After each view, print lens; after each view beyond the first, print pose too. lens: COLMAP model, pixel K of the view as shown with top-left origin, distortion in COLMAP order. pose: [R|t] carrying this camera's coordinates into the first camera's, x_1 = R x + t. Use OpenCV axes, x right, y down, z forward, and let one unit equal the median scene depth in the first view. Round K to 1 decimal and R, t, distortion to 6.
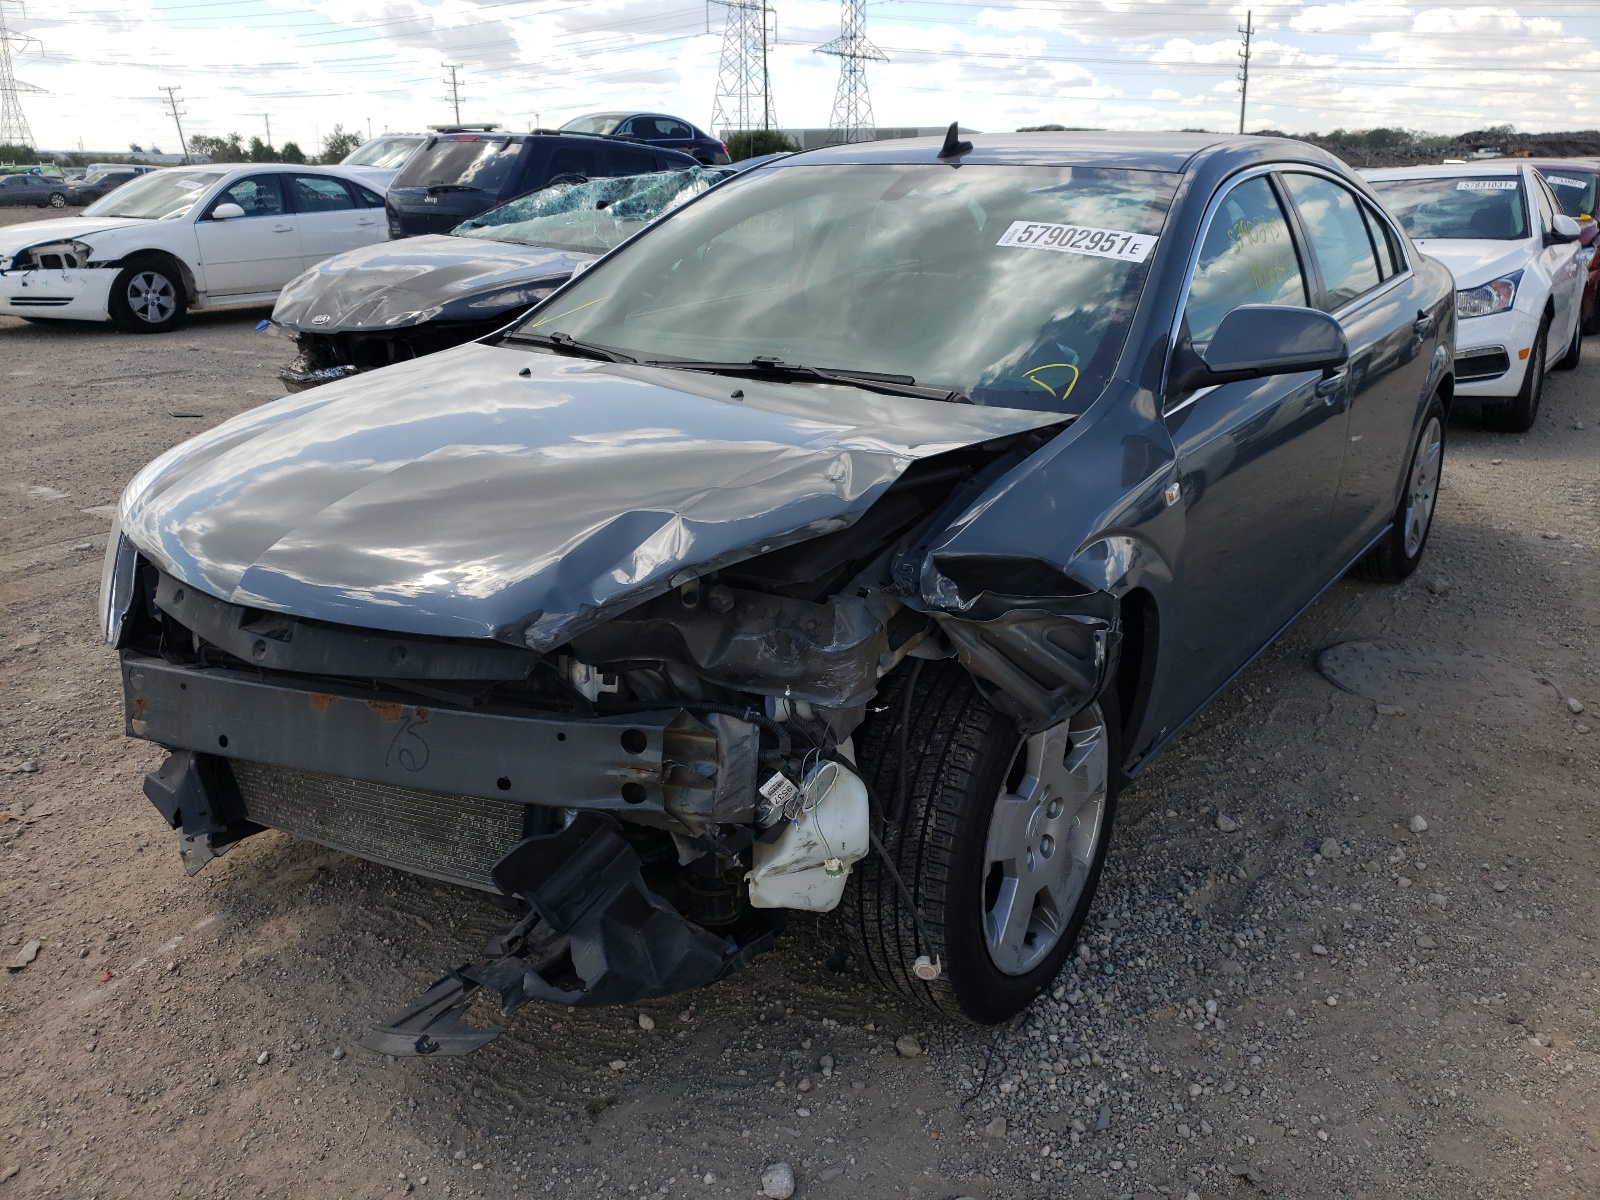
lens RADIAL K [[1223.0, 0, 801.4], [0, 1223.0, 584.7], [0, 0, 1]] dist [0.007253, 0.007509]
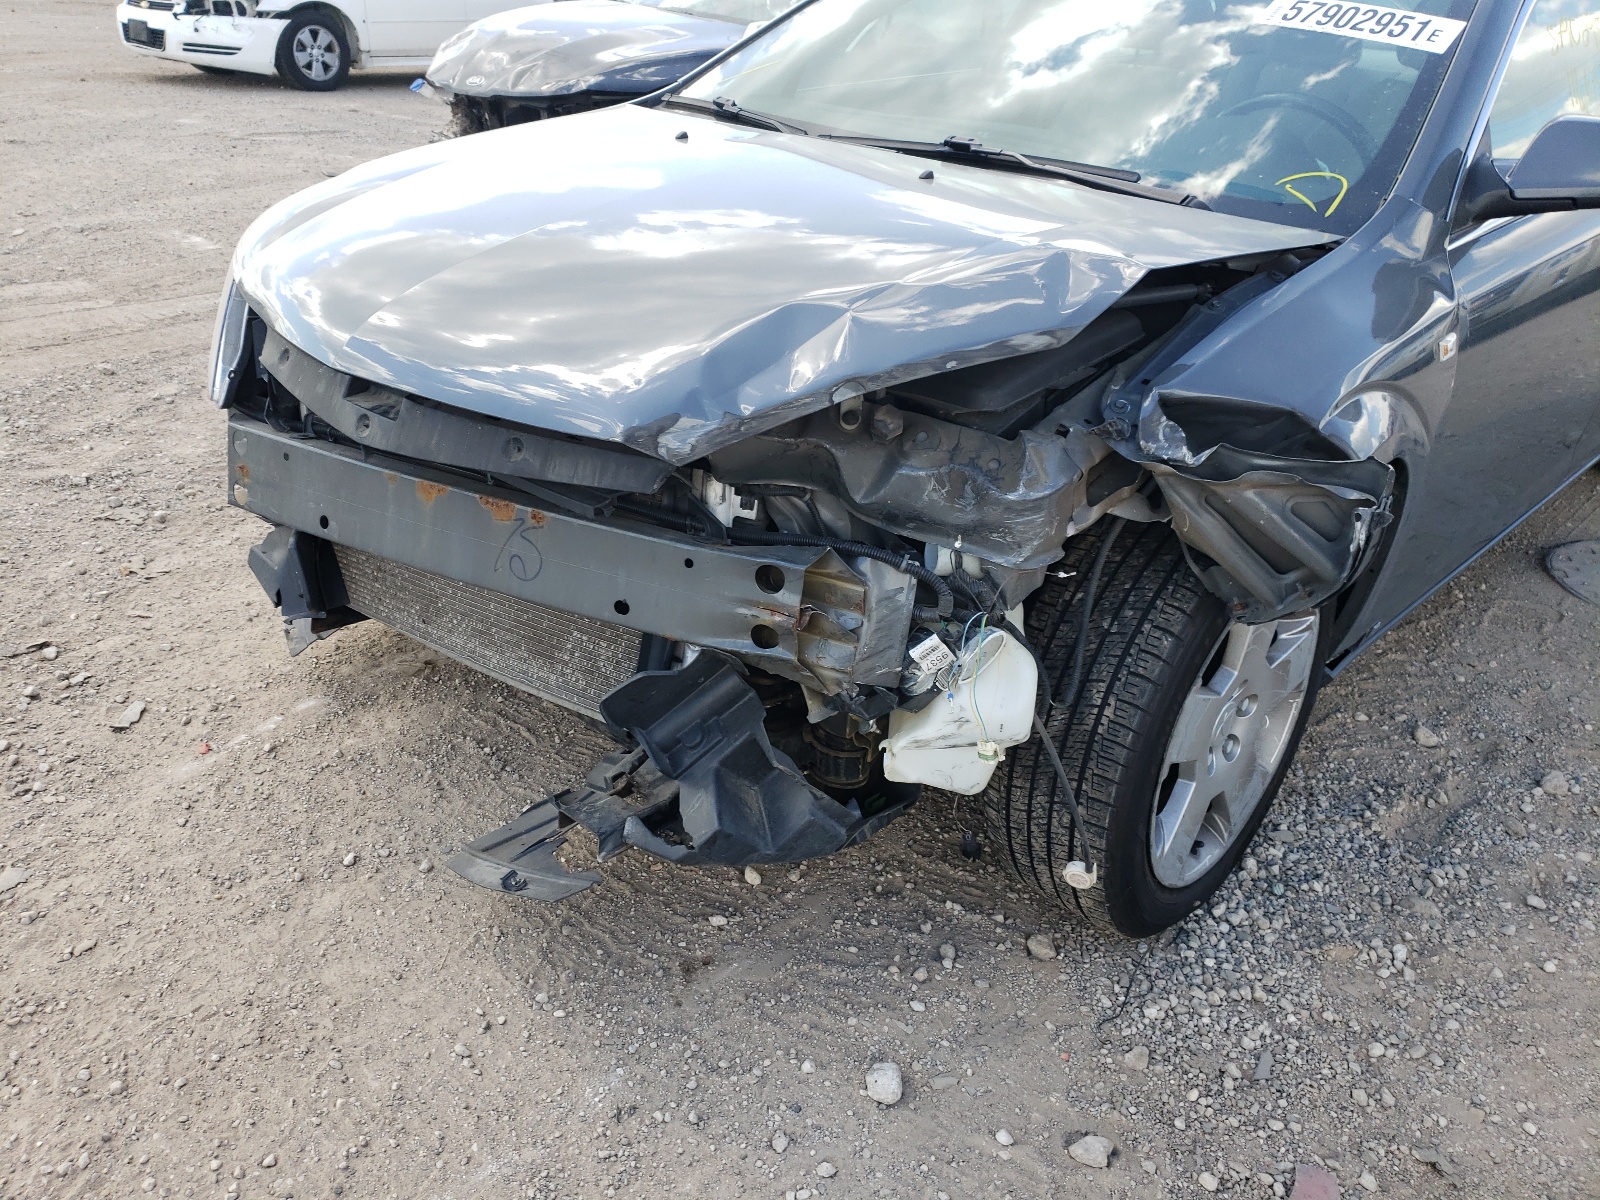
lens RADIAL K [[1223.0, 0, 801.4], [0, 1223.0, 584.7], [0, 0, 1]] dist [0.007253, 0.007509]
pose [[0.989068, 0.113364, -0.094306, -0.030173], [-0.098504, 0.983834, 0.149561, 0.002410], [0.109737, -0.138636, 0.984245, 0.140875]]
